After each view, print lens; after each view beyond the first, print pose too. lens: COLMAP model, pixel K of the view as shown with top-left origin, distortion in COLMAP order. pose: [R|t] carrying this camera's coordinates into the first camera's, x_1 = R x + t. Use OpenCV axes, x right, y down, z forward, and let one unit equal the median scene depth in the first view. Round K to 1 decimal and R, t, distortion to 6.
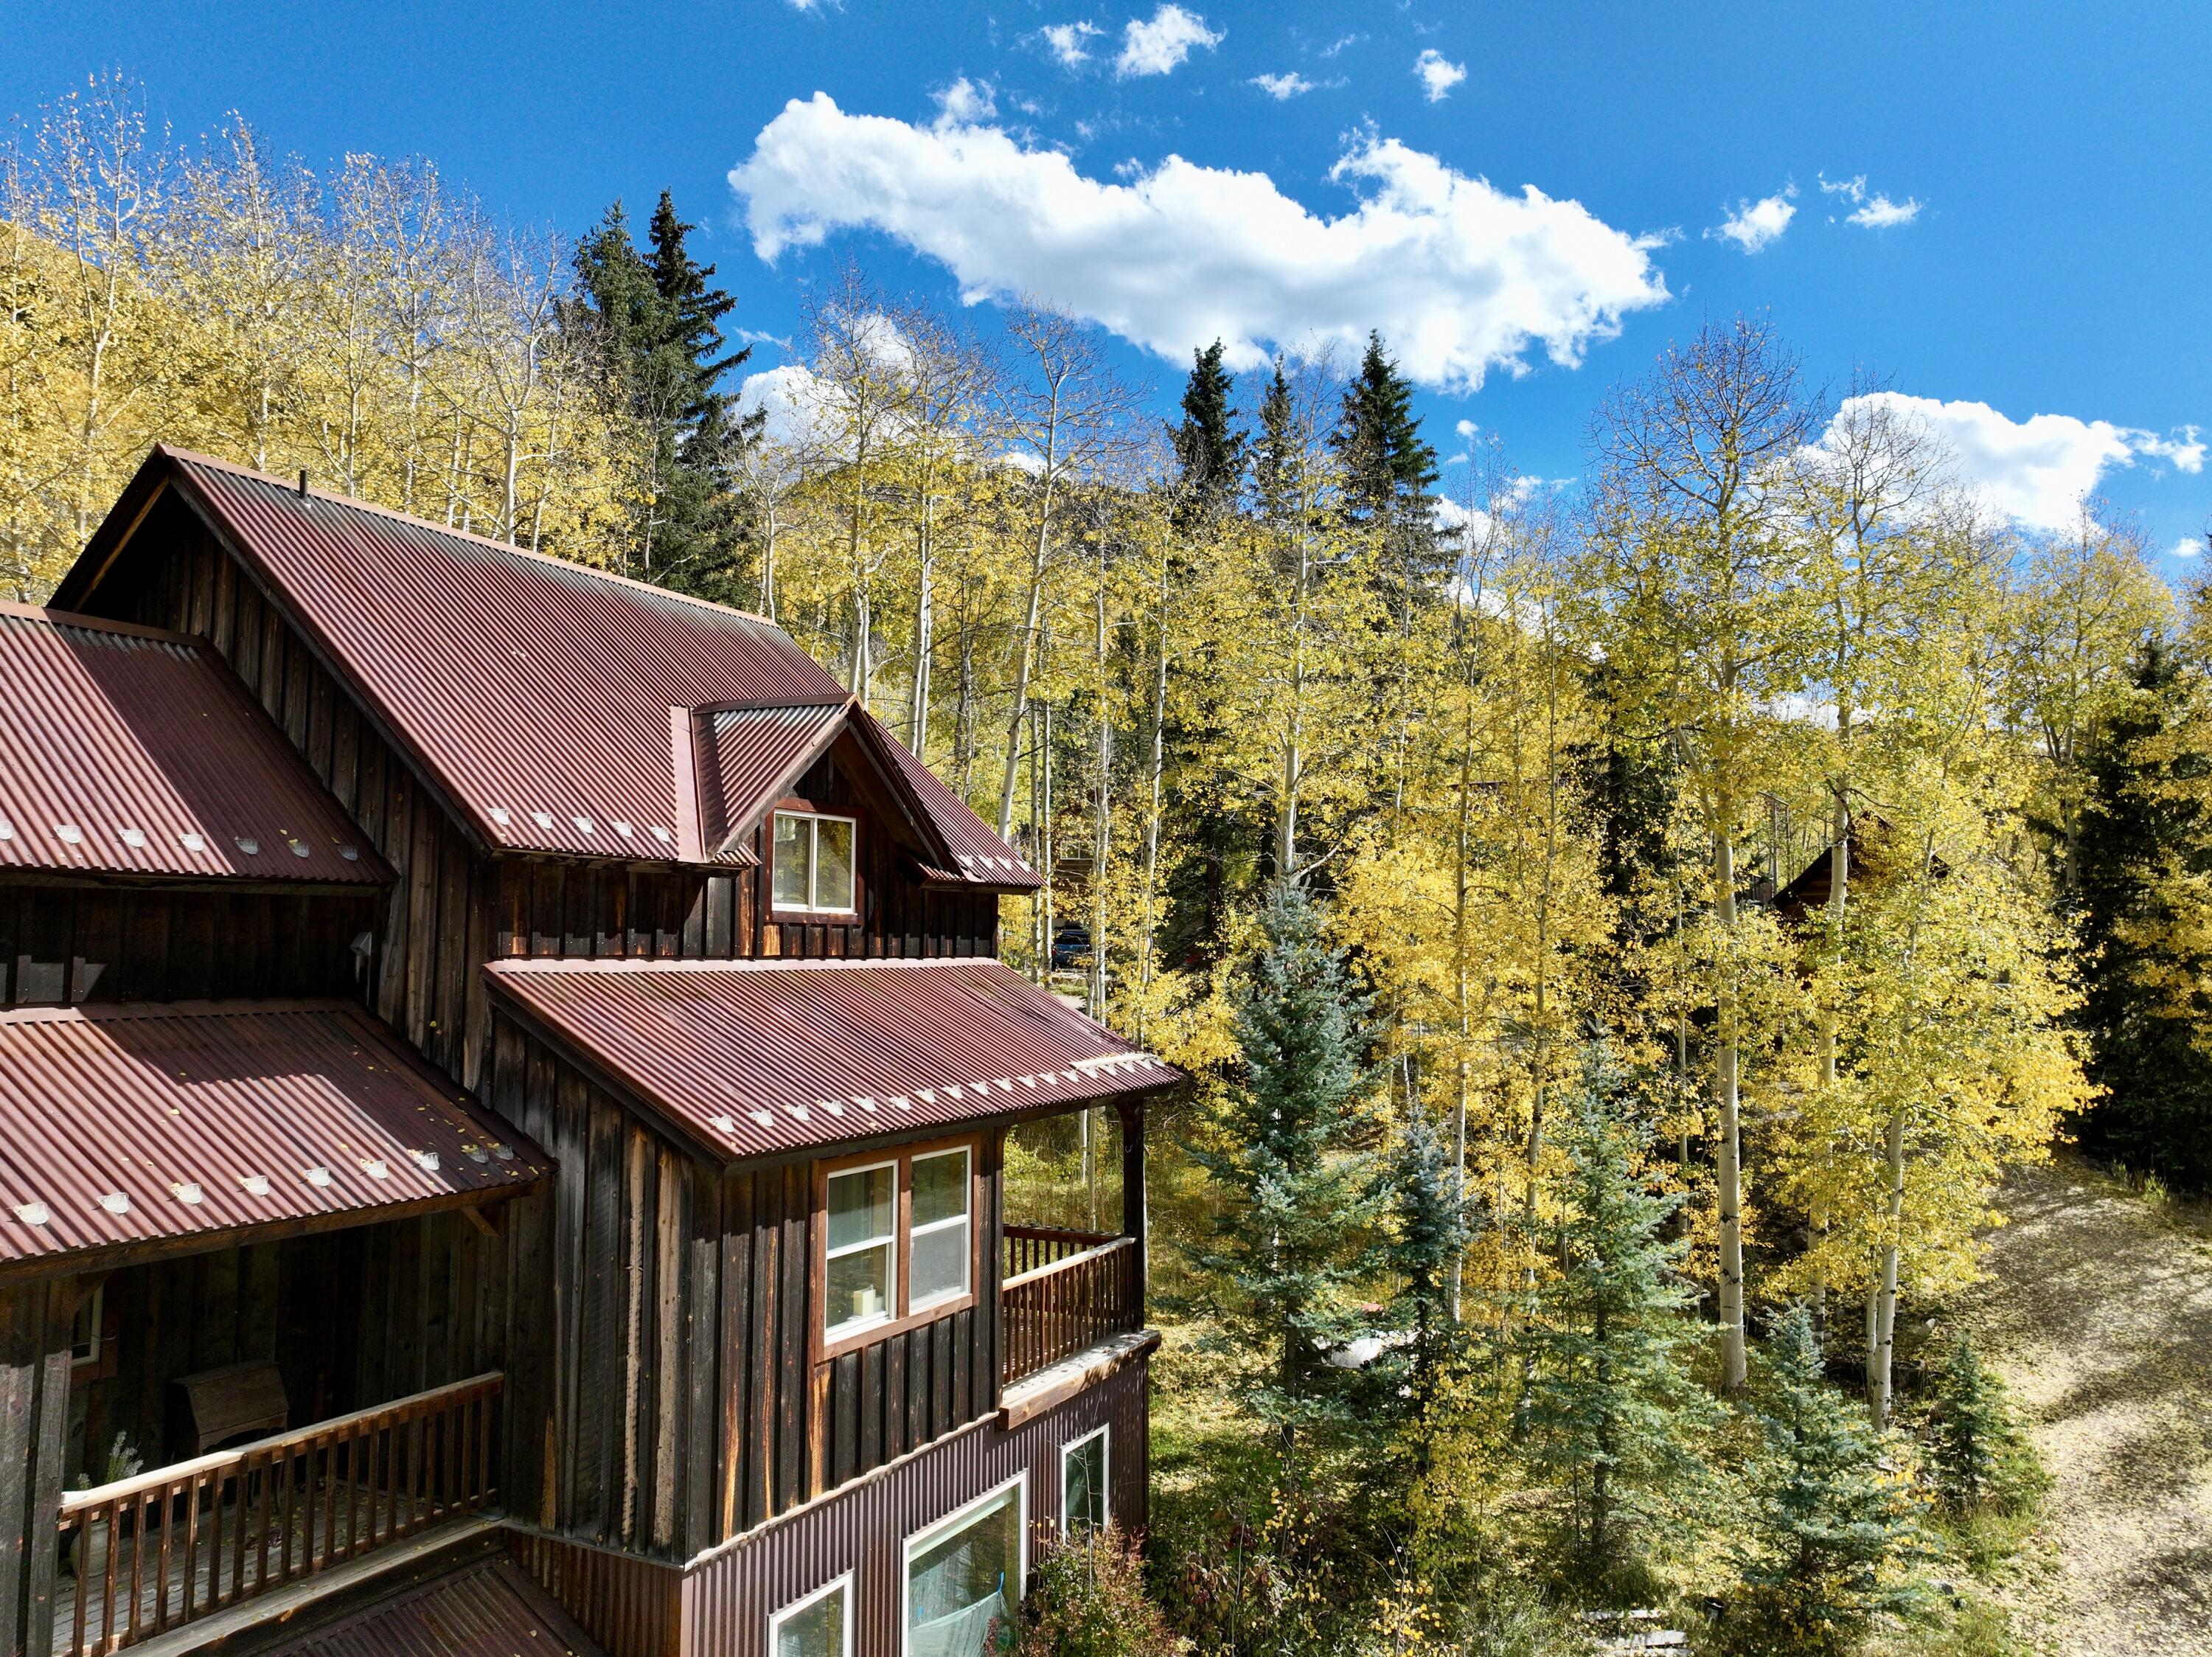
lens RADIAL K [[1557.6, 0, 1105.8], [0, 1557.6, 825.9], [0, 0, 1]] dist [0.001235, 0.002765]
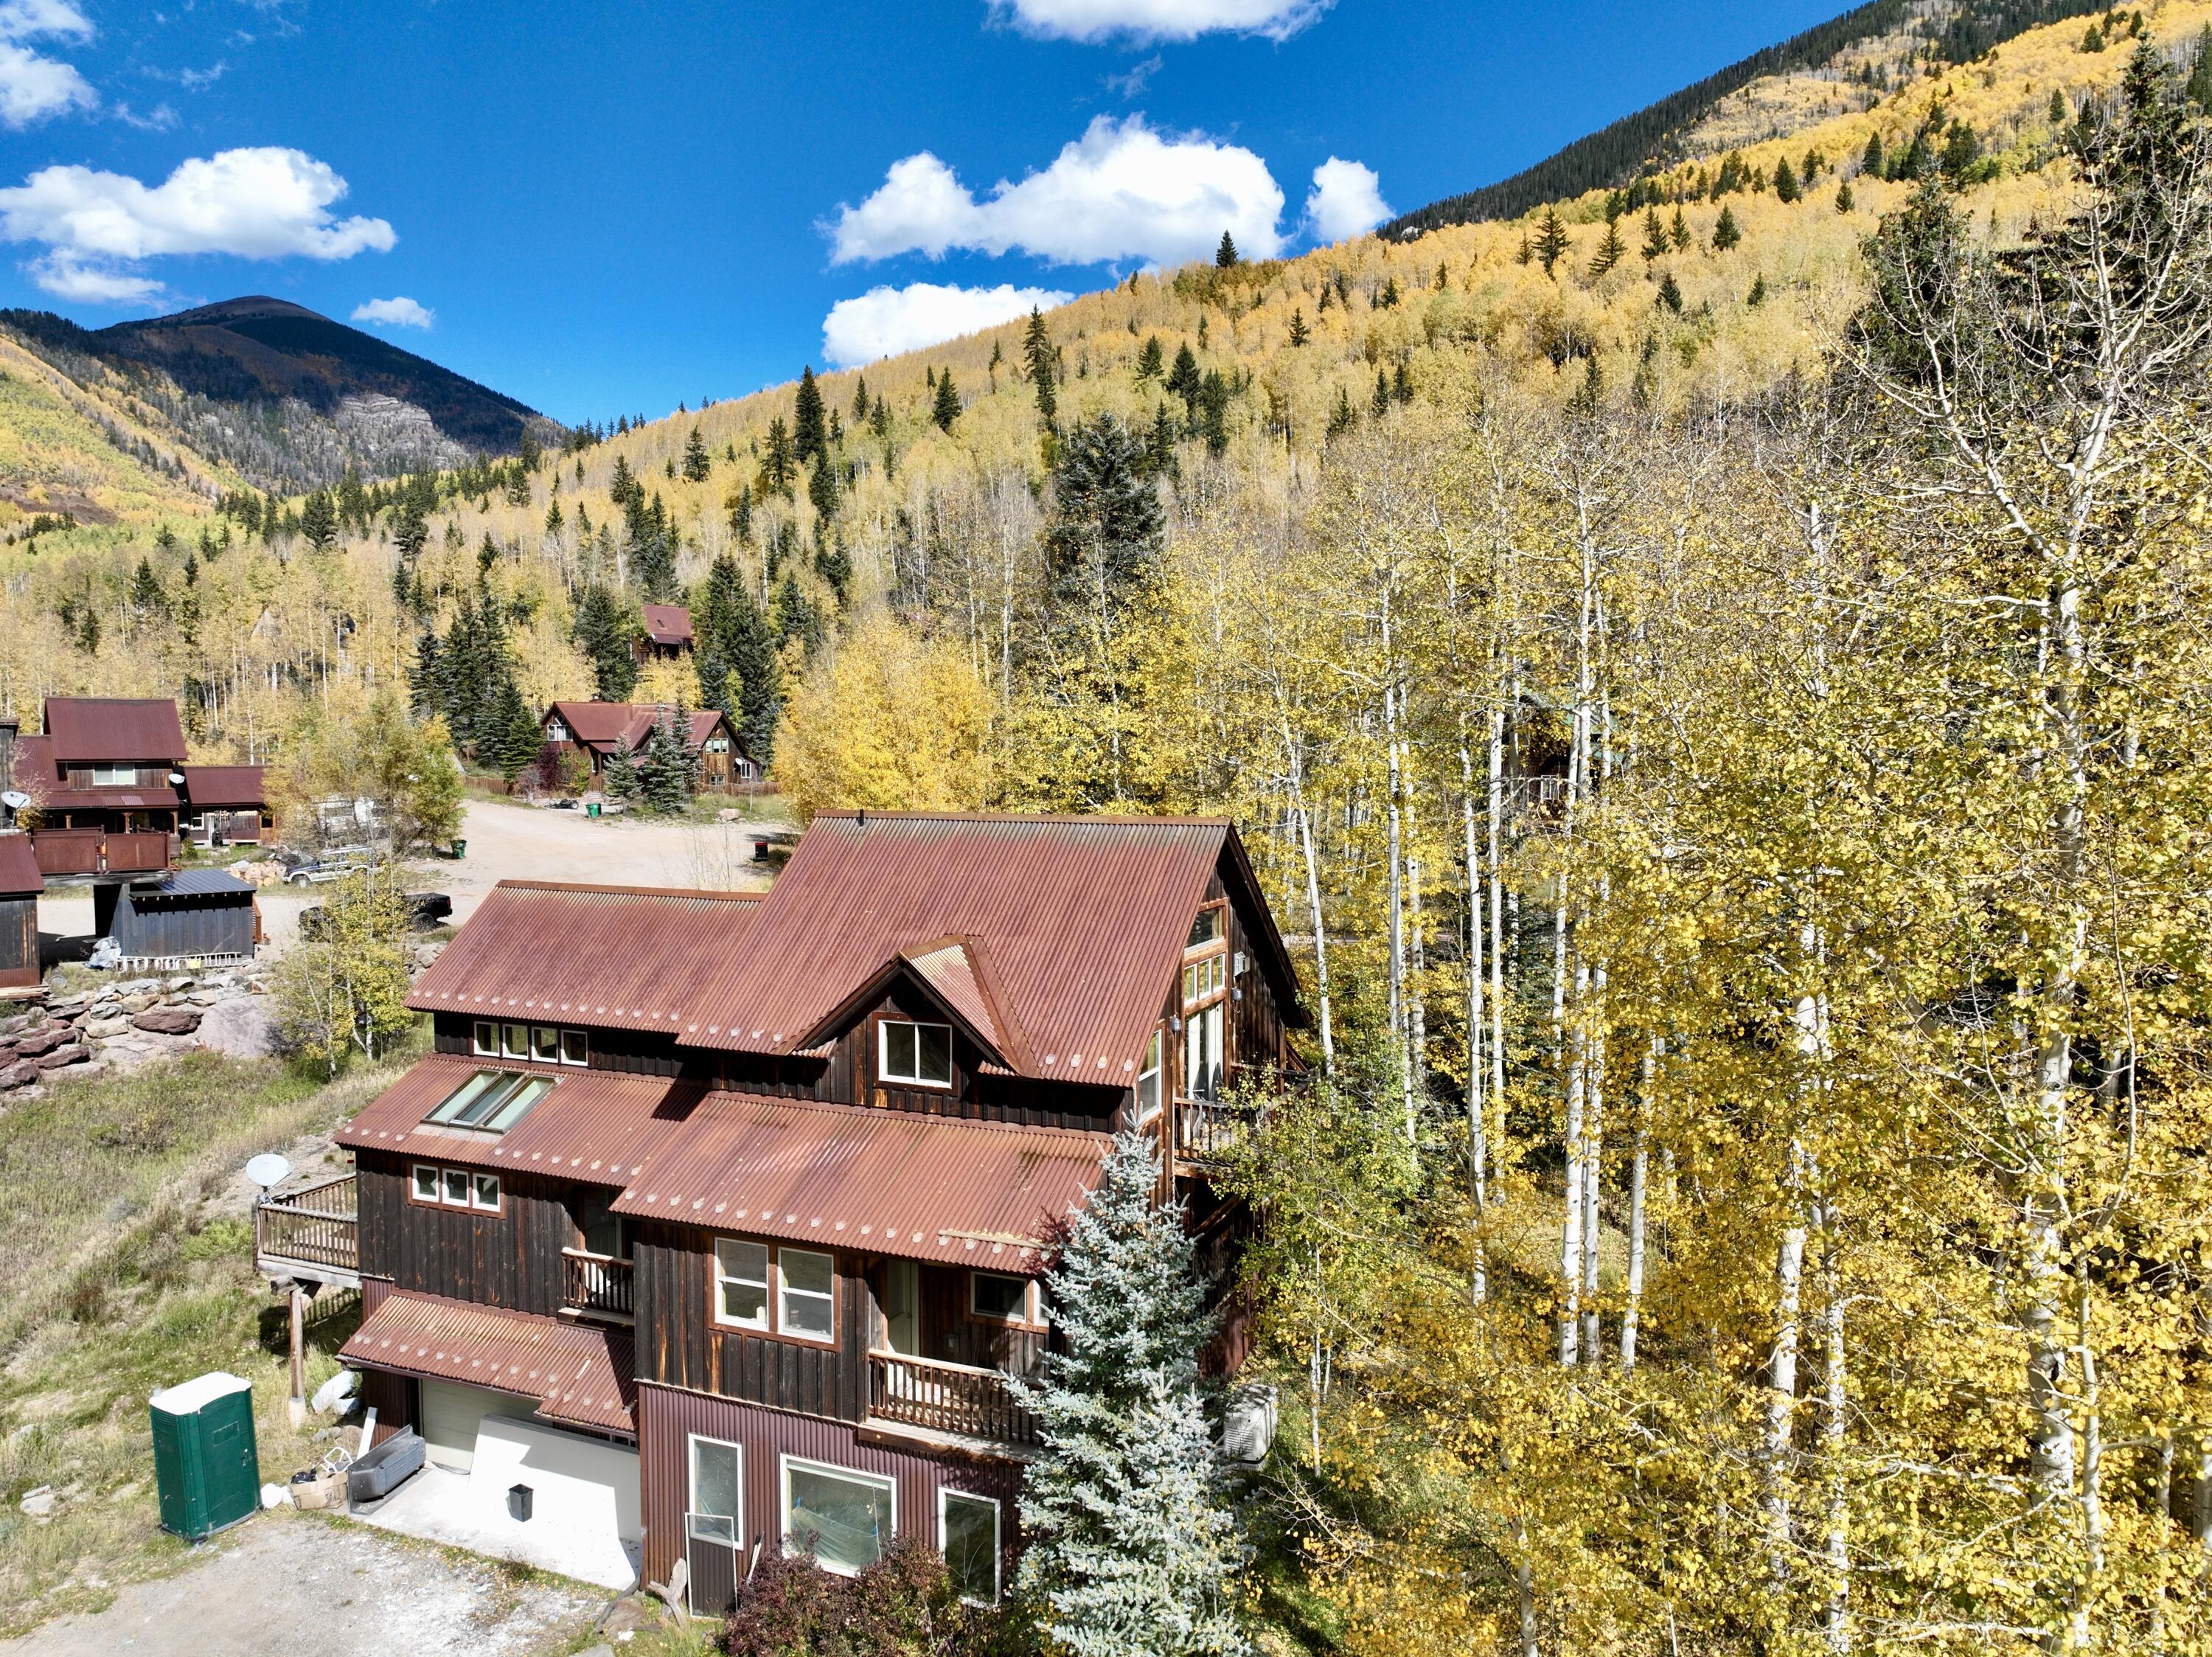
lens RADIAL K [[1557.6, 0, 1105.9], [0, 1557.6, 829.2], [0, 0, 1]] dist [0.001235, 0.002765]
pose [[0.068553, 0.063319, -0.995636, 1.447637], [0.087722, 0.993736, 0.069238, -0.307737], [0.993783, -0.092086, 0.062569, 1.168560]]
